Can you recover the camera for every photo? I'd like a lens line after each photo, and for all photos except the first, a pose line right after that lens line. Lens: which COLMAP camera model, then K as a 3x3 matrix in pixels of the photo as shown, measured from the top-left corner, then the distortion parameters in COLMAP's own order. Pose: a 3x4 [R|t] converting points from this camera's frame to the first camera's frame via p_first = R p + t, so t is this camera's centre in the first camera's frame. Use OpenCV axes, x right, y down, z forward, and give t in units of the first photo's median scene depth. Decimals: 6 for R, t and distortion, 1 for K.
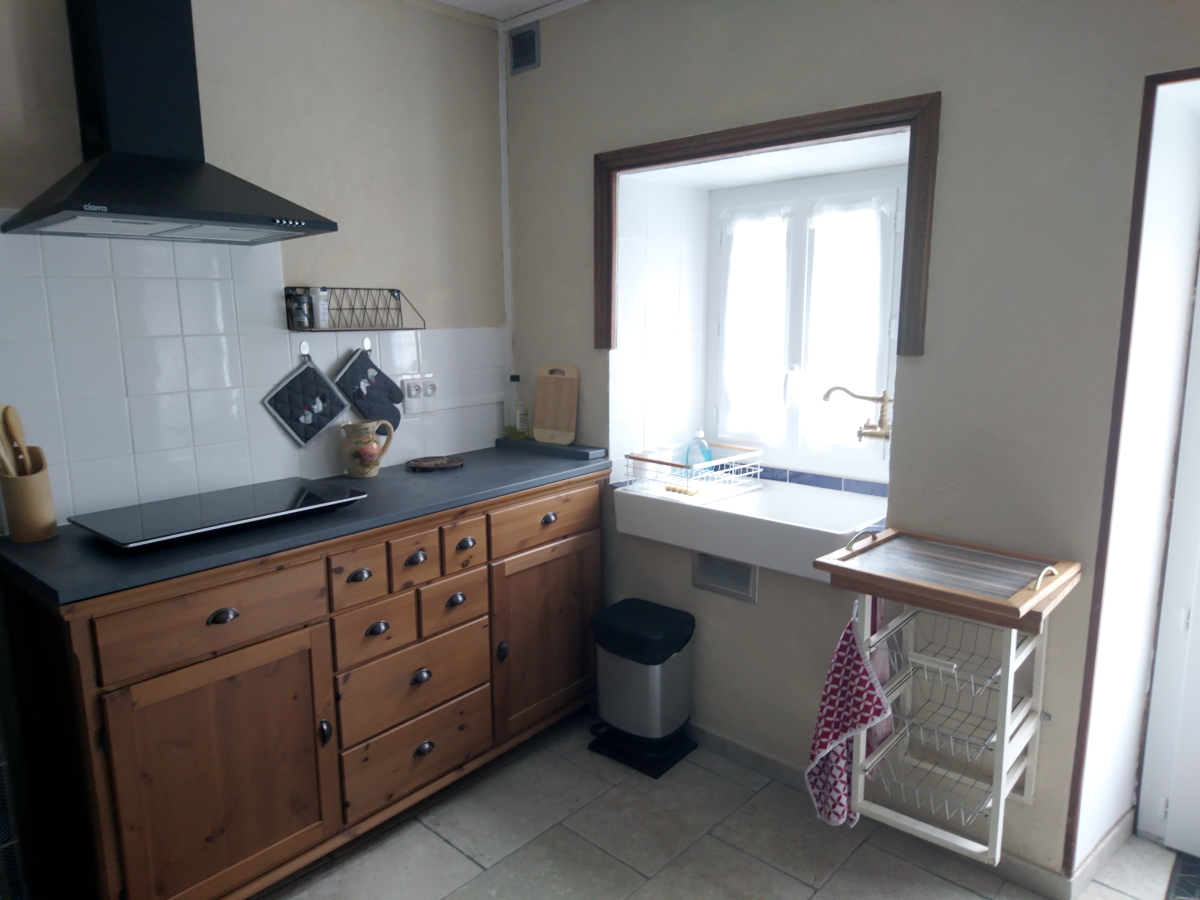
lens RADIAL K [[838.7, 0, 600.5], [0, 838.7, 453.0], [0, 0, 1]] dist [0.001023, 0.002659]
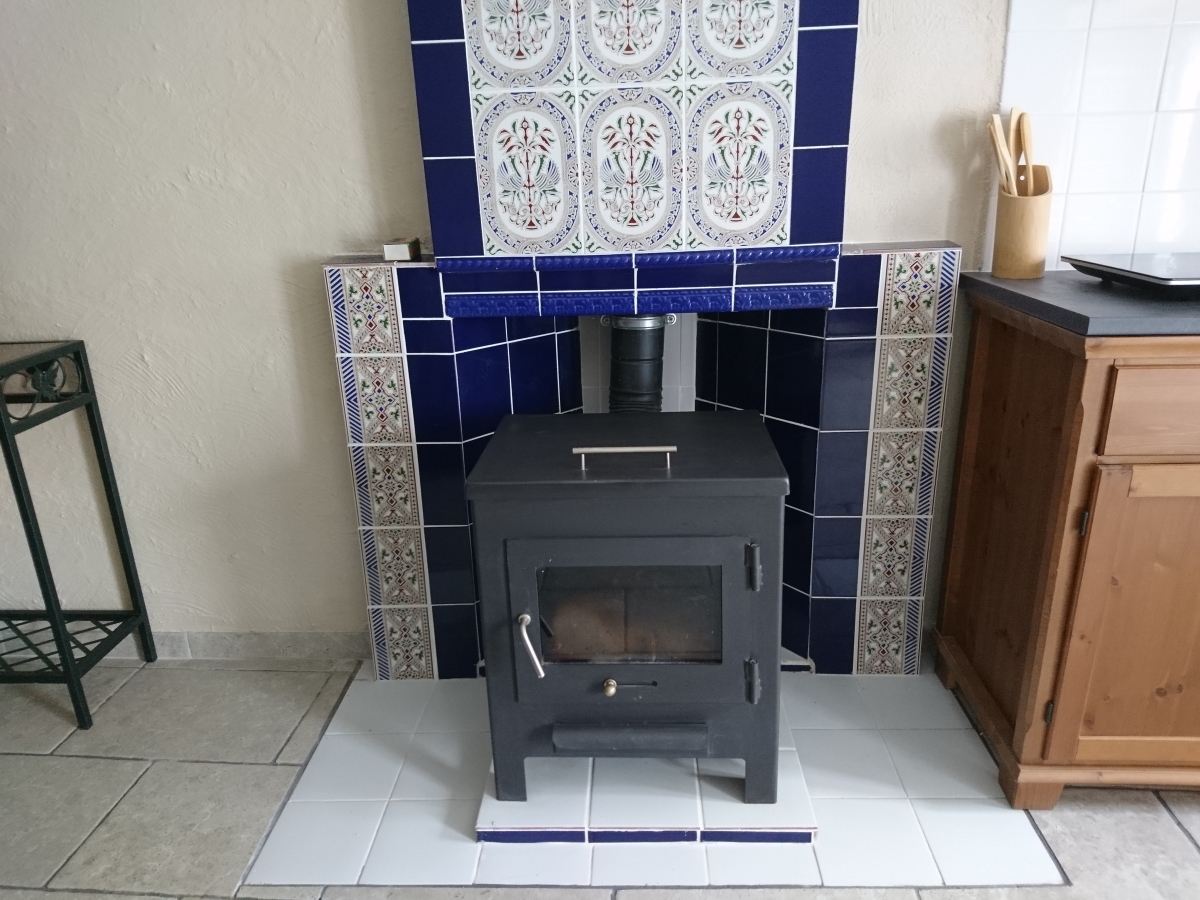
lens RADIAL K [[838.7, 0, 601.4], [0, 838.7, 451.7], [0, 0, 1]] dist [0.001023, 0.002659]
pose [[0.621711, 0.250102, -0.742243, -0.295956], [-0.123763, 0.967113, 0.222207, 0.155271], [0.773407, -0.046287, 0.632218, 0.144932]]
